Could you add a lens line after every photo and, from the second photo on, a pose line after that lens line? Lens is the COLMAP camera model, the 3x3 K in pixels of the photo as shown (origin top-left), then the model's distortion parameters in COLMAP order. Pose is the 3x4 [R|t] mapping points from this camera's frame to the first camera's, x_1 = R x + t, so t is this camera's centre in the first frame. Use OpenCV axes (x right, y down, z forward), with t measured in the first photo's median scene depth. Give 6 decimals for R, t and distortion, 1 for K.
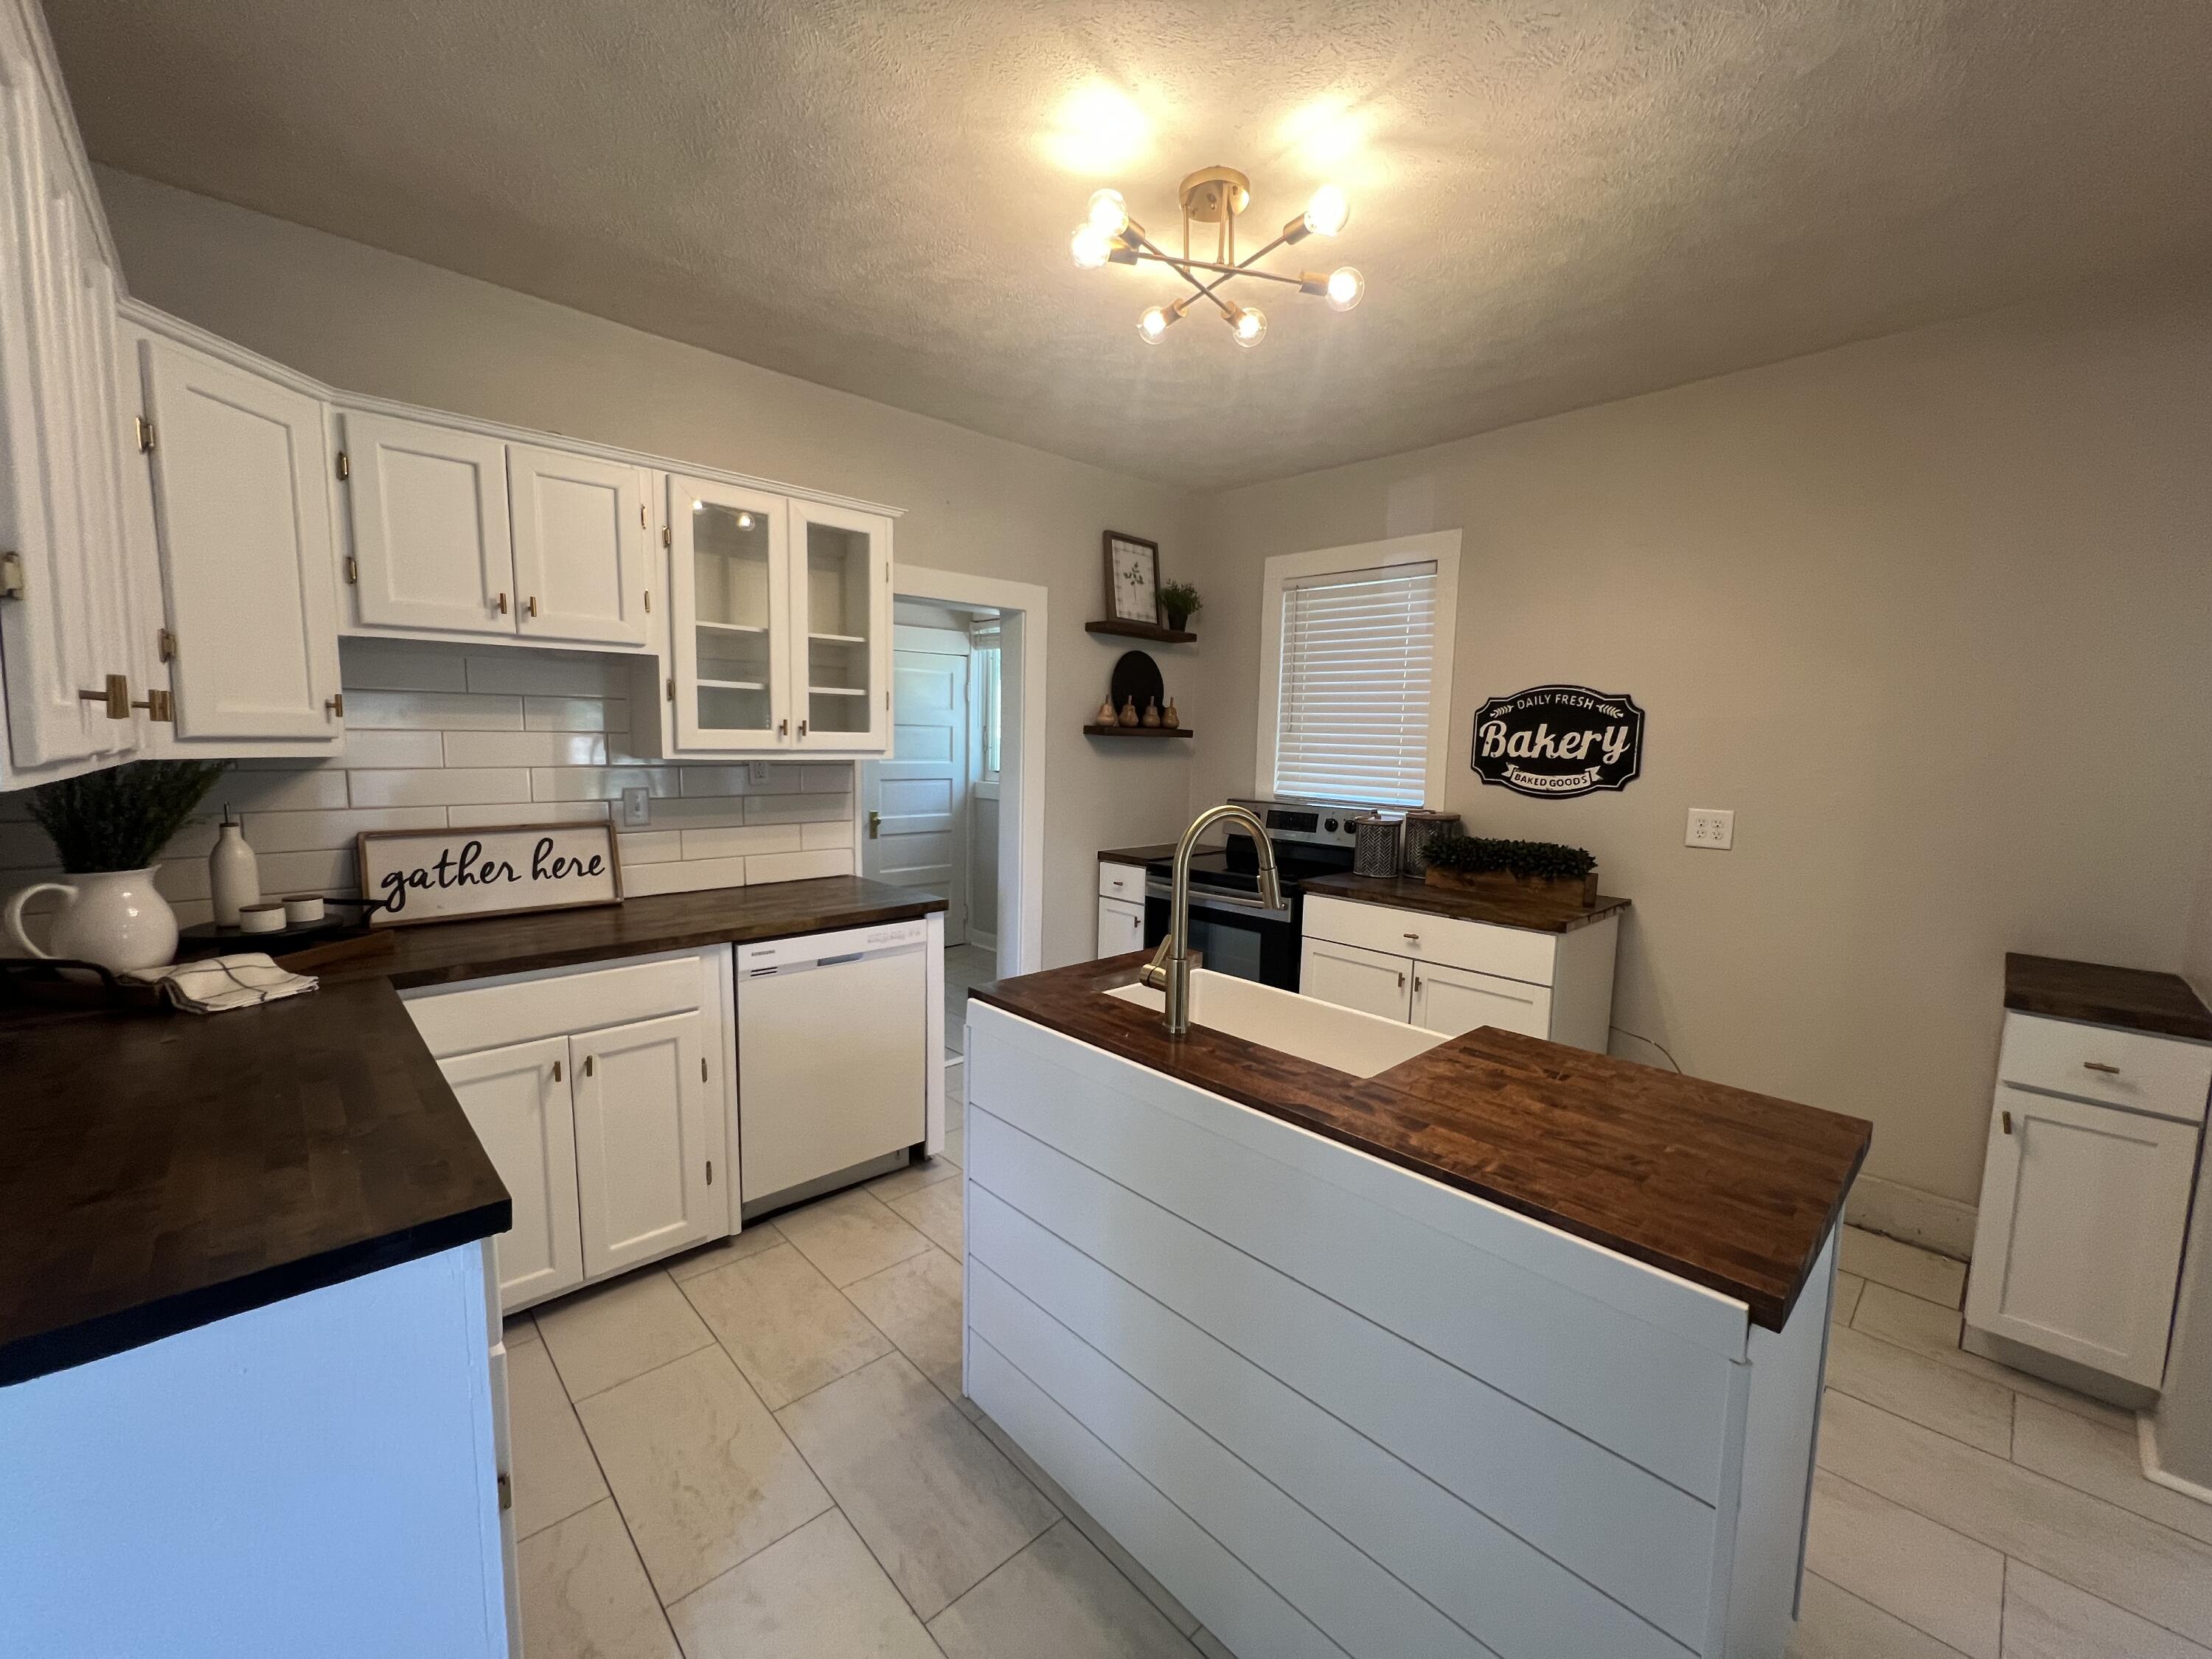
lens RADIAL K [[882.7, 0, 1102.2], [0, 882.7, 830.6], [0, 0, 1]] dist [-0.003749, 0.000597]
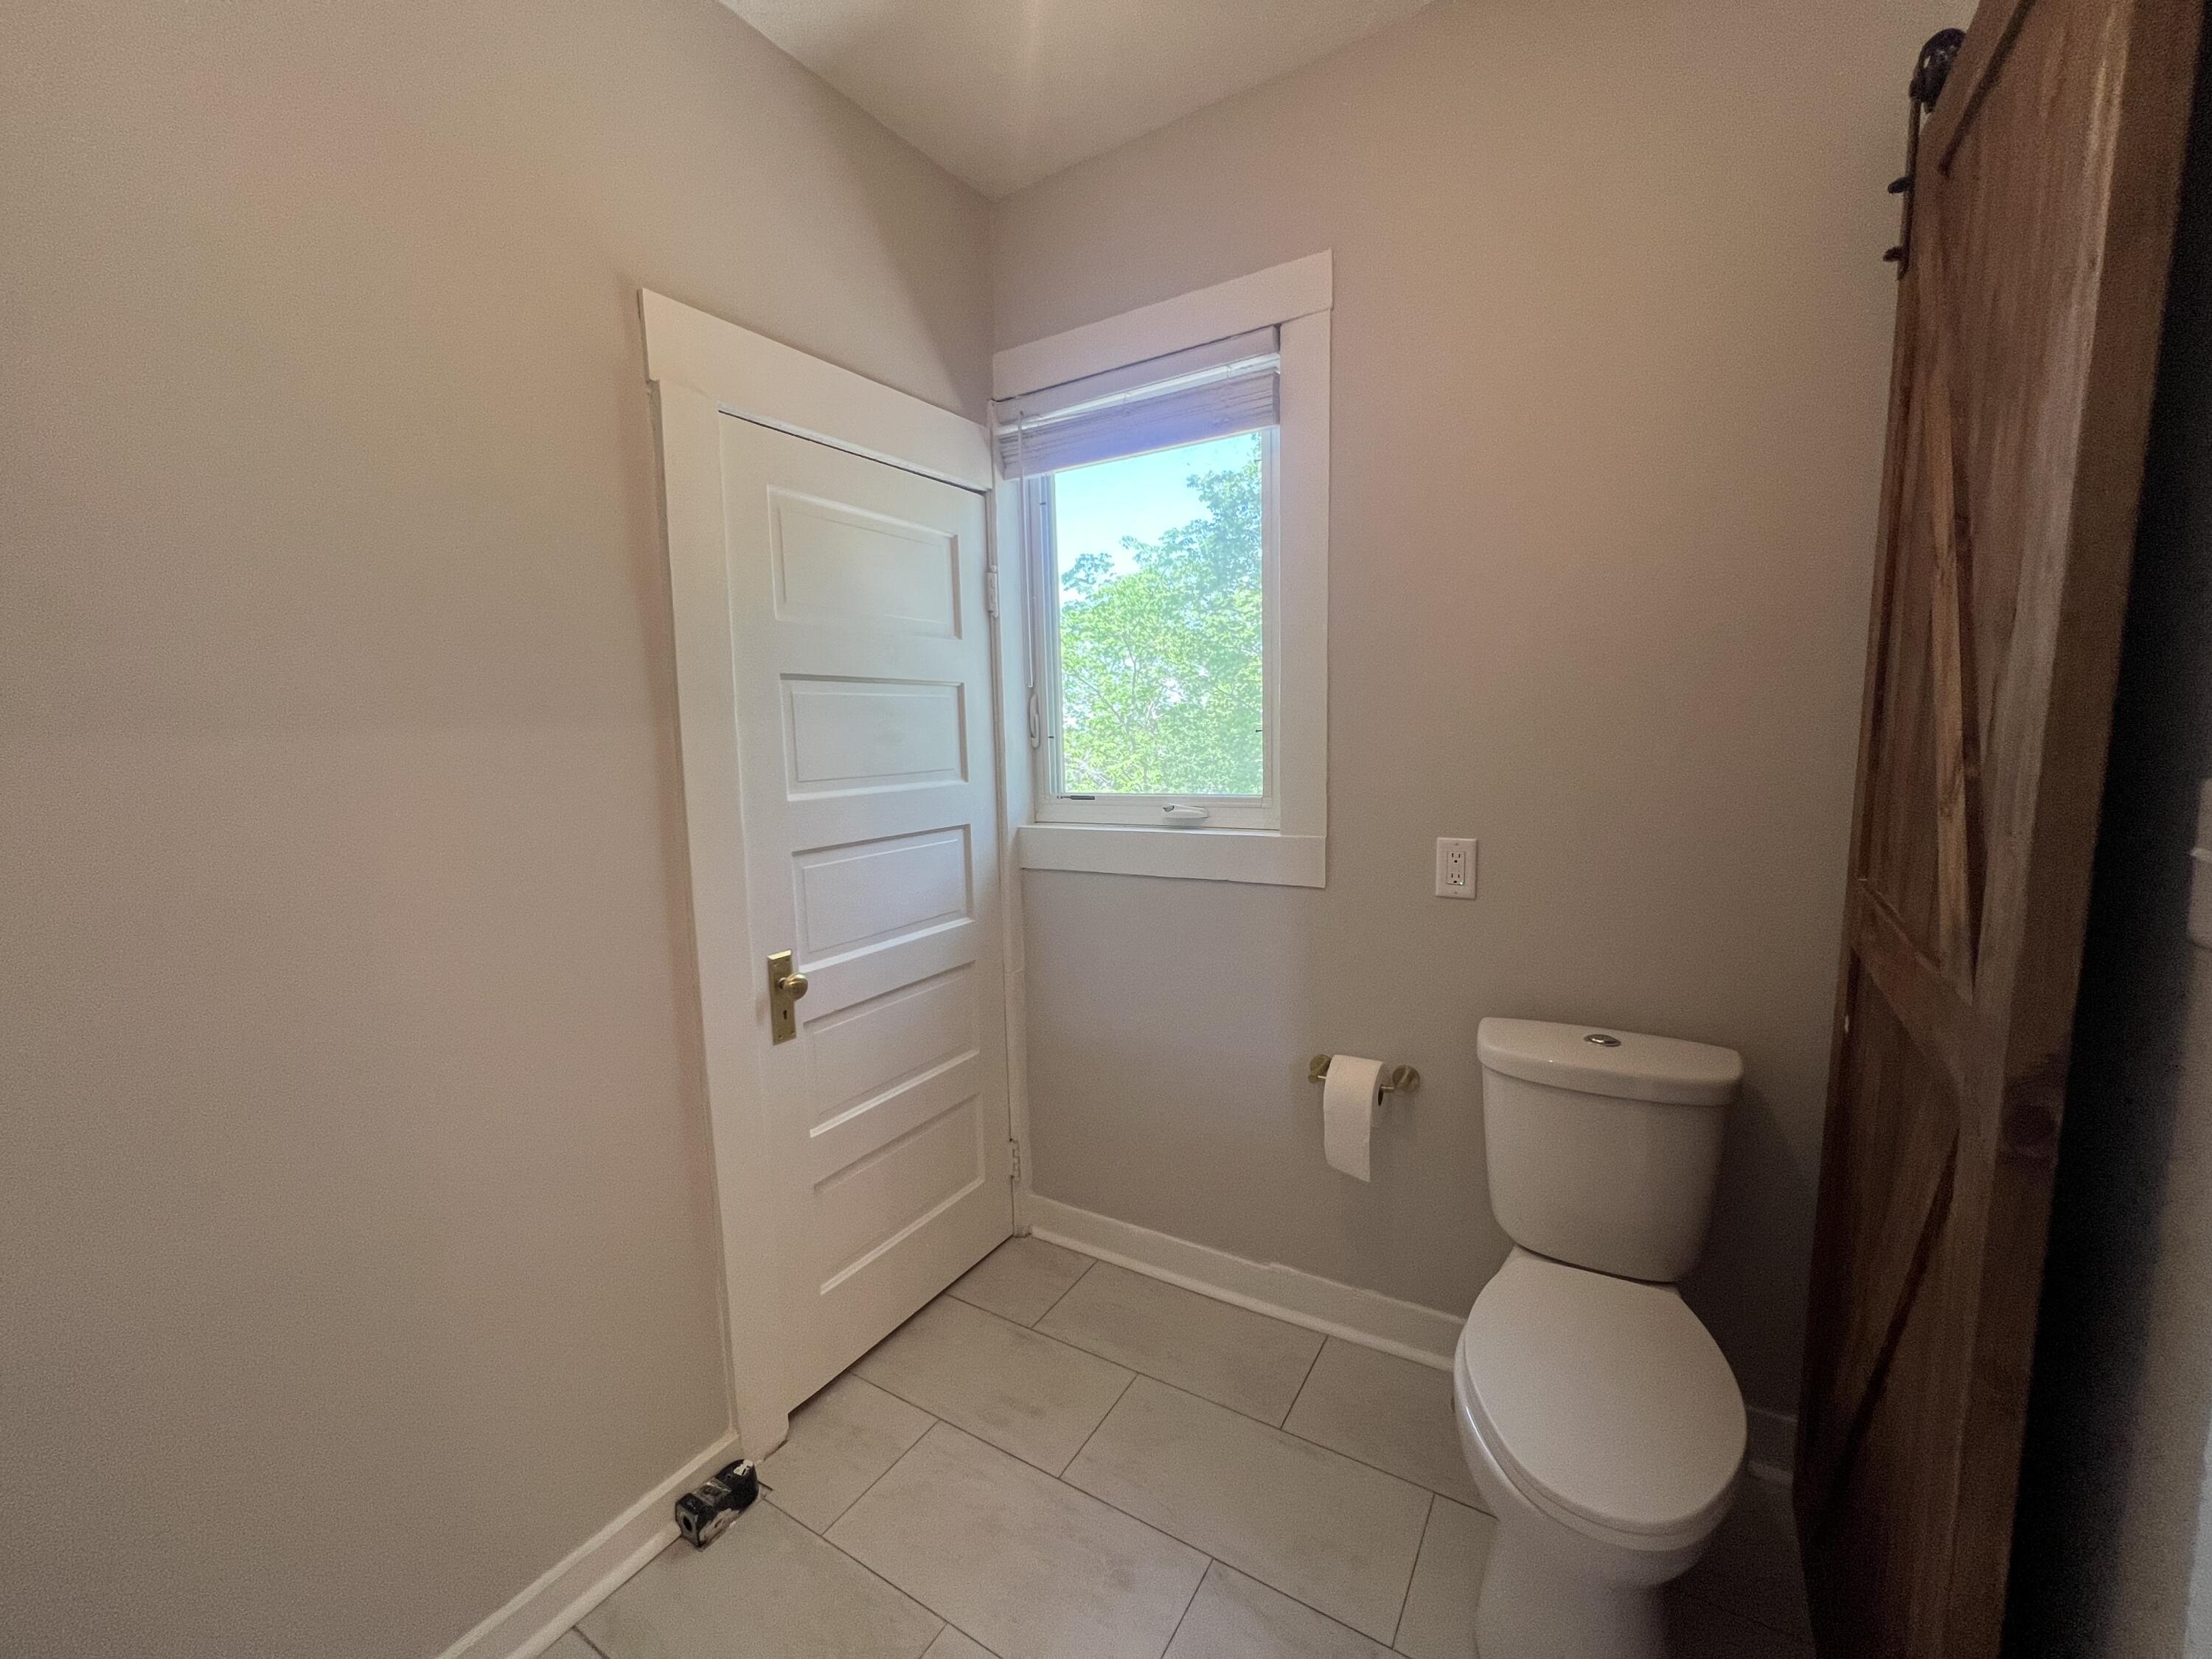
lens RADIAL K [[882.7, 0, 1105.4], [0, 882.7, 830.7], [0, 0, 1]] dist [-0.003749, 0.000597]
pose [[0.961556, -0.070449, 0.265417, -0.312915], [0.064893, 0.997451, 0.029657, -0.093226], [-0.266830, -0.011293, 0.963678, 0.917639]]
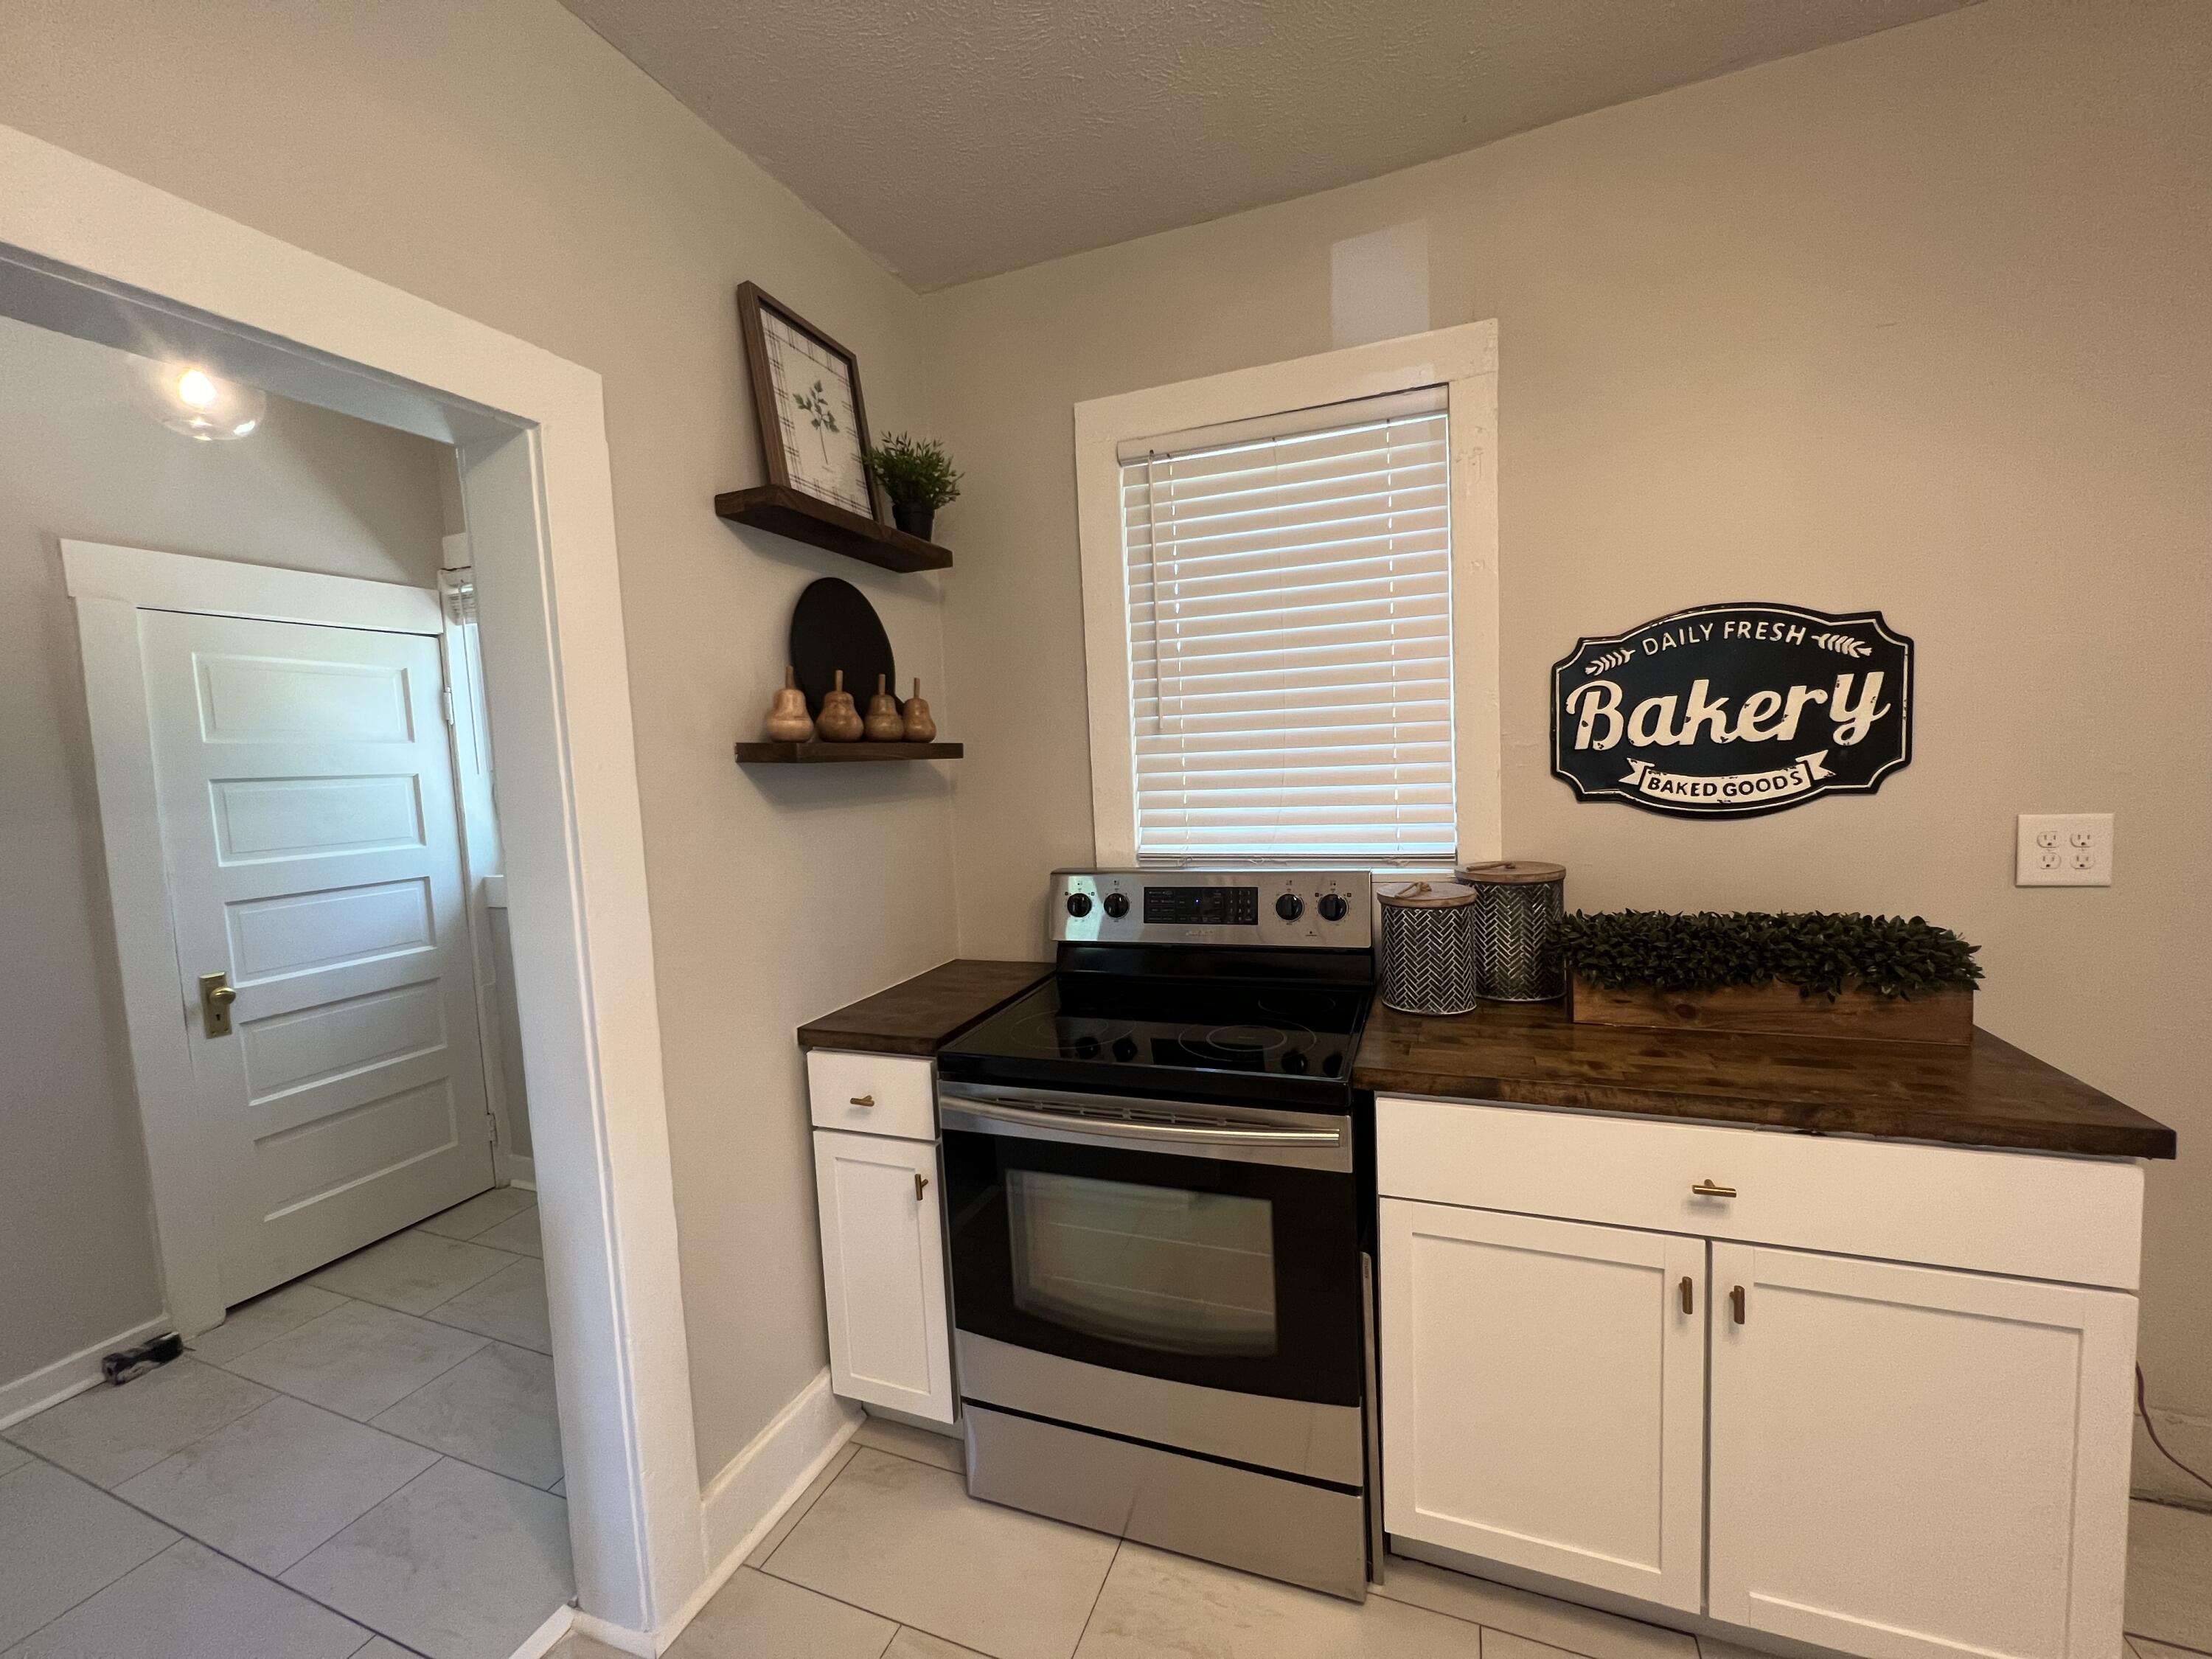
lens RADIAL K [[882.7, 0, 1106.7], [0, 882.7, 830.2], [0, 0, 1]] dist [-0.003749, 0.000597]
pose [[0.901619, -0.099876, 0.420842, -0.042637], [0.113126, 0.993559, -0.006568, -0.056042], [-0.417475, 0.053530, 0.907110, 0.553649]]
